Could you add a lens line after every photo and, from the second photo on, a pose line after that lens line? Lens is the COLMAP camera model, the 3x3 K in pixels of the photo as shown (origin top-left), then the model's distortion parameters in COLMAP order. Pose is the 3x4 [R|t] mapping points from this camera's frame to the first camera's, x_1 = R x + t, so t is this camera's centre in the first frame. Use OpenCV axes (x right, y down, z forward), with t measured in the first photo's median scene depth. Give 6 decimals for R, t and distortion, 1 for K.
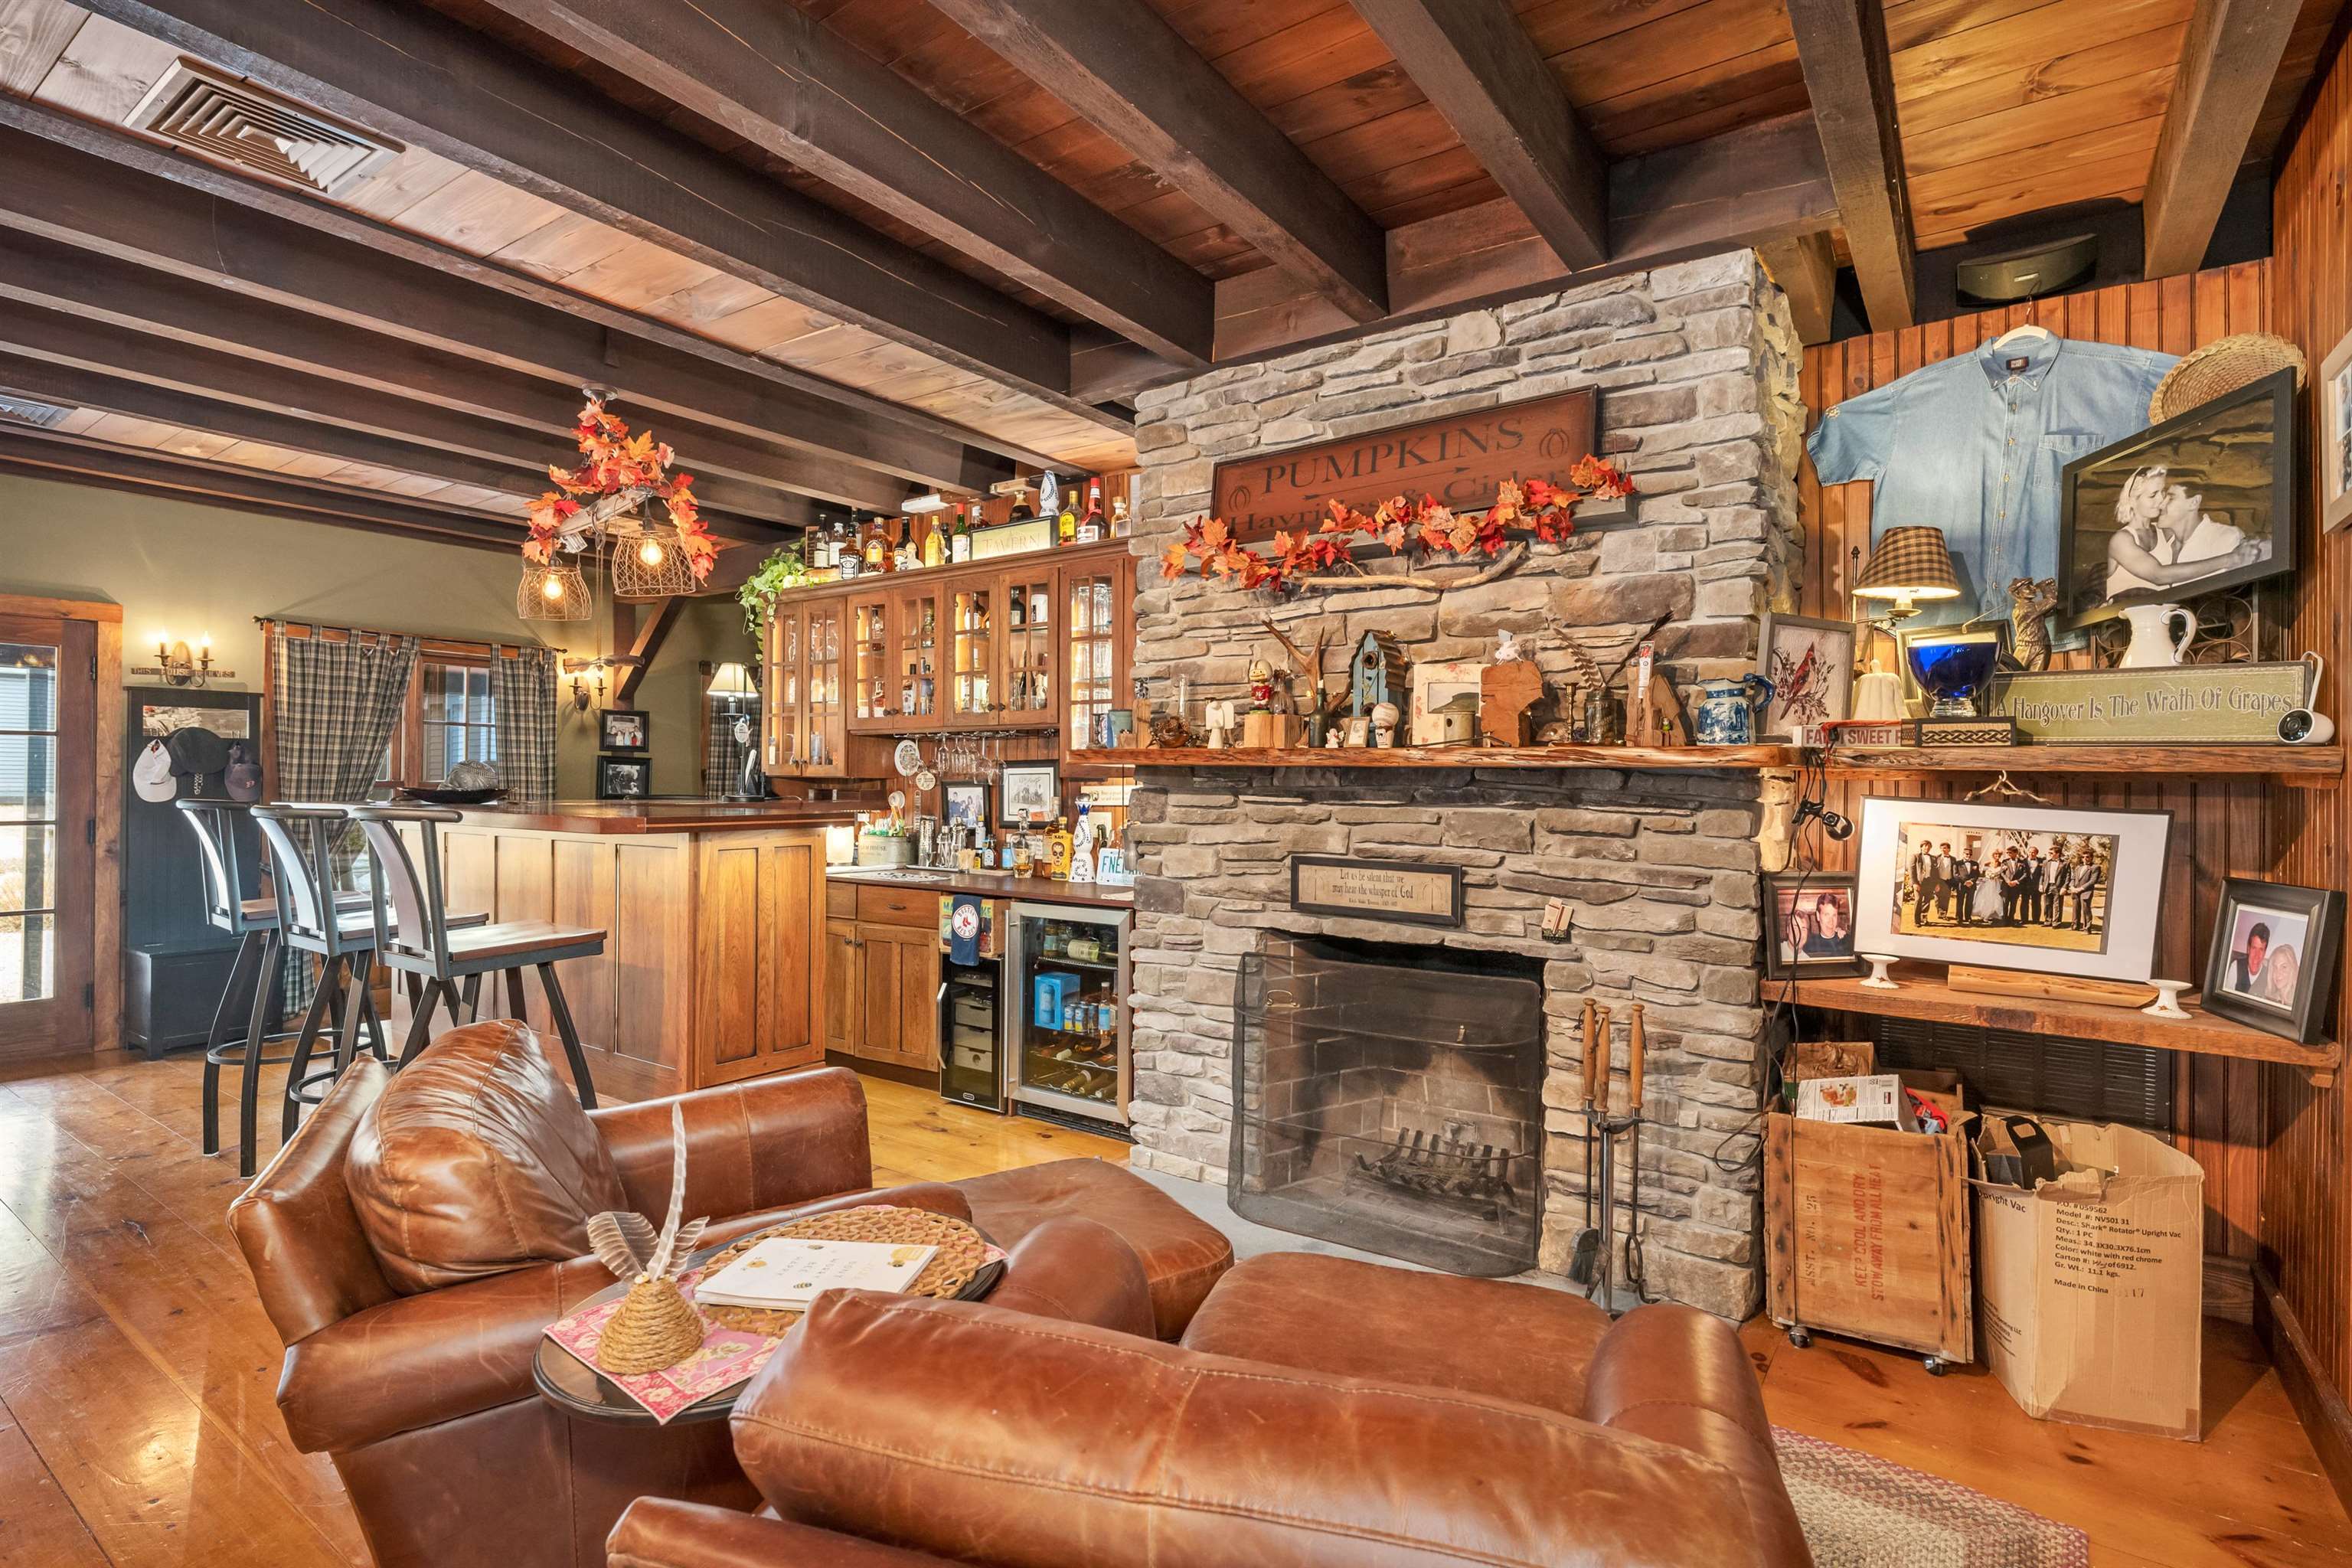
lens RADIAL K [[1127.3, 0, 1176.9], [0, 1127.3, 784.6], [0, 0, 1]] dist [-0.000334, -0.000135]
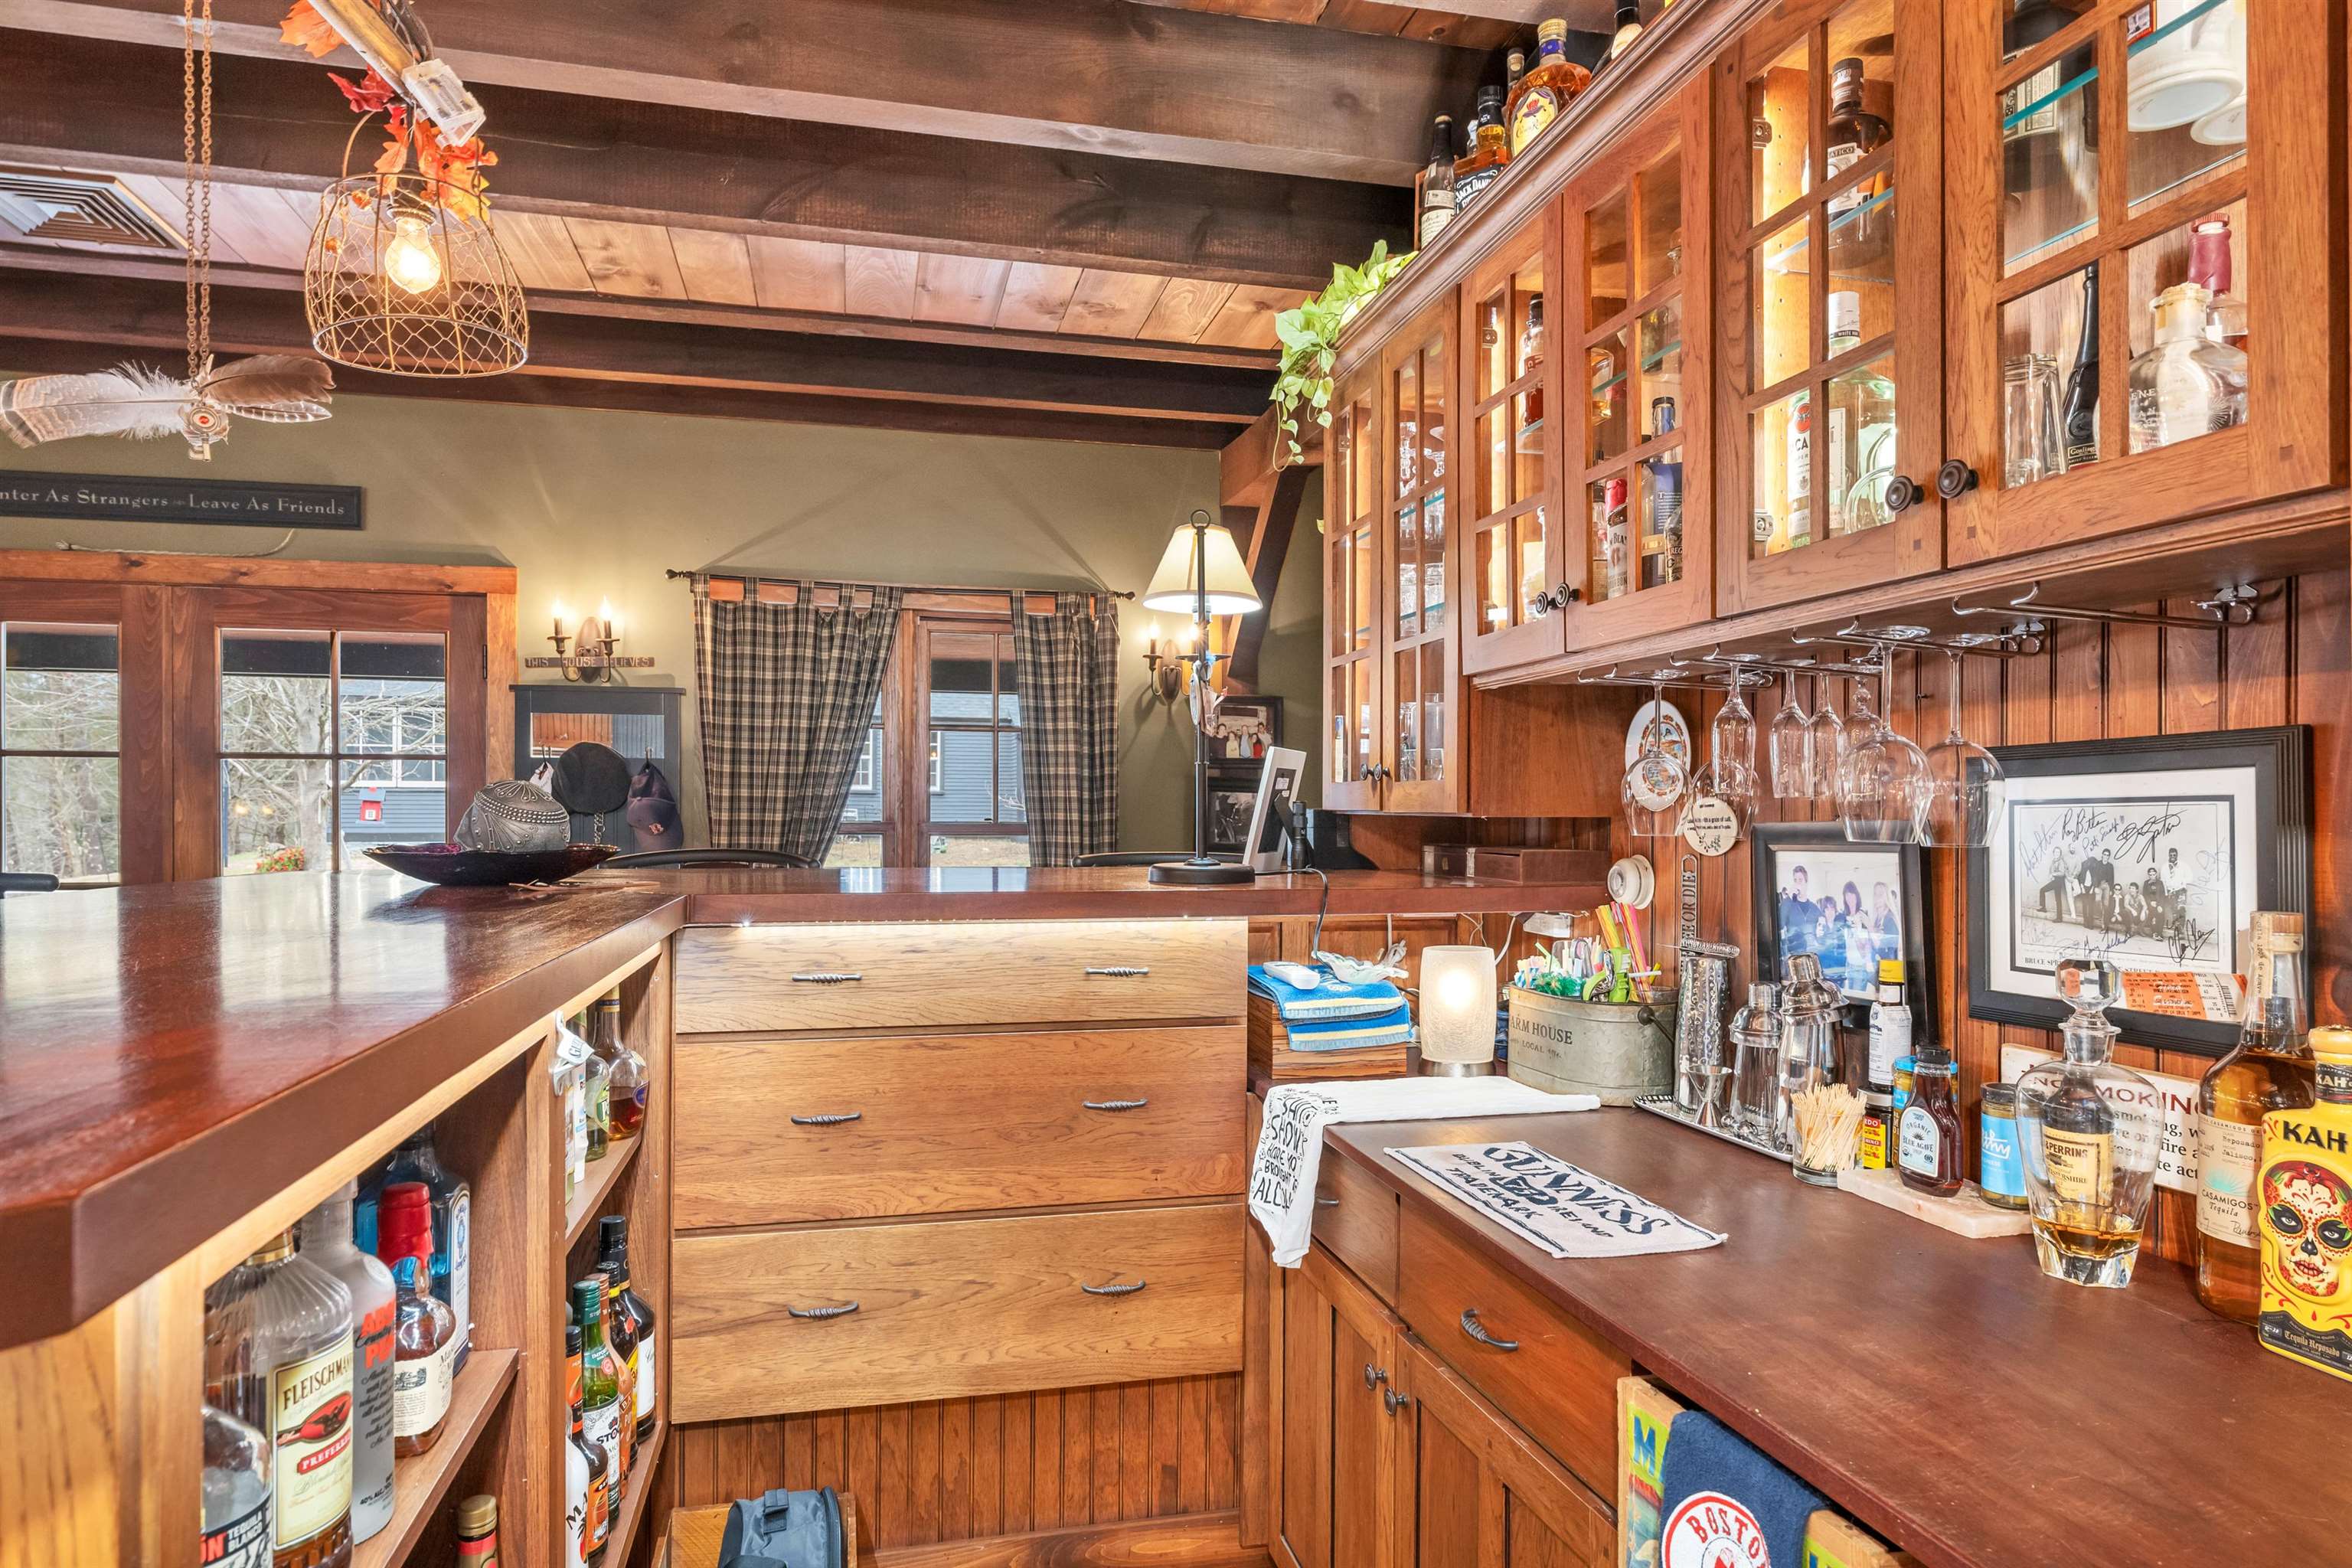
lens RADIAL K [[1372.4, 0, 1178.9], [0, 1372.4, 802.2], [0, 0, 1]] dist [0.006594, 0.001516]
pose [[0.757616, -0.009744, -0.652628, -0.124924], [0.003002, 0.999930, -0.011444, -0.008792], [0.652694, 0.006711, 0.757592, 0.898616]]
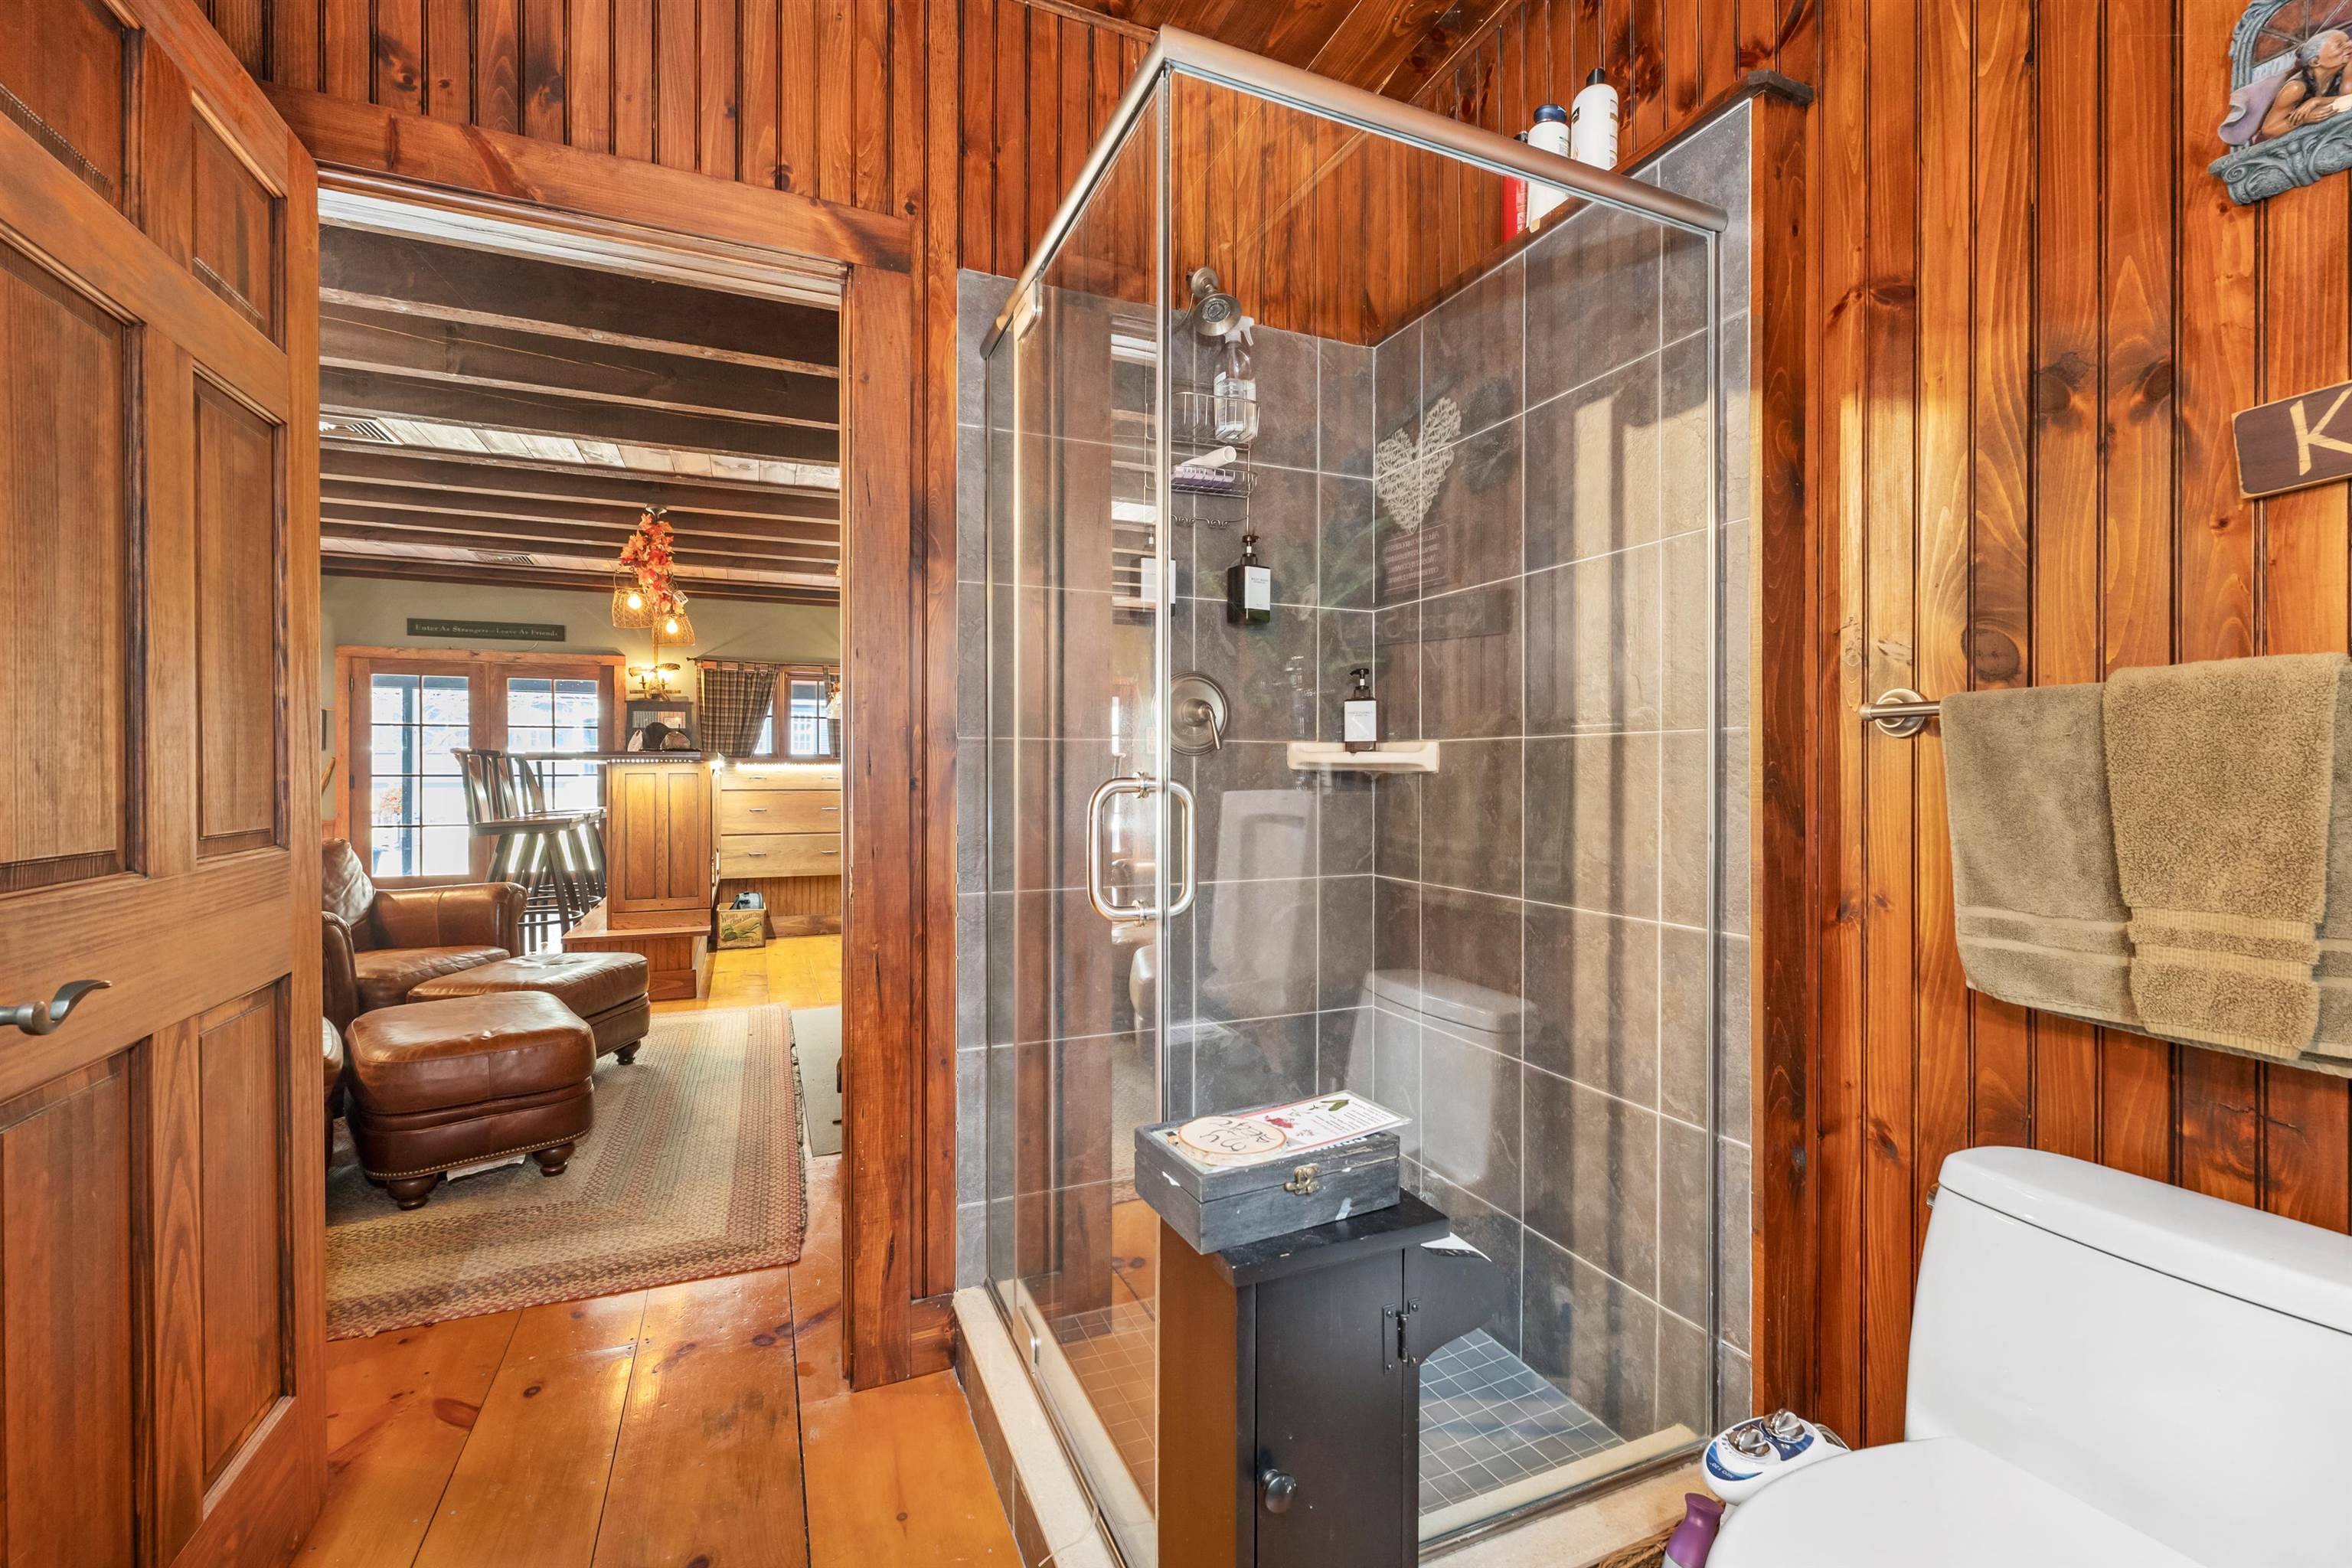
lens RADIAL K [[980.8, 0, 1175.4], [0, 980.8, 771.0], [0, 0, 1]] dist [0.003421, -0.000003]
pose [[0.857850, -0.008875, -0.513823, 0.899751], [0.008526, 0.999959, -0.003038, 0.053652], [0.513829, -0.001775, 0.857891, 0.140363]]
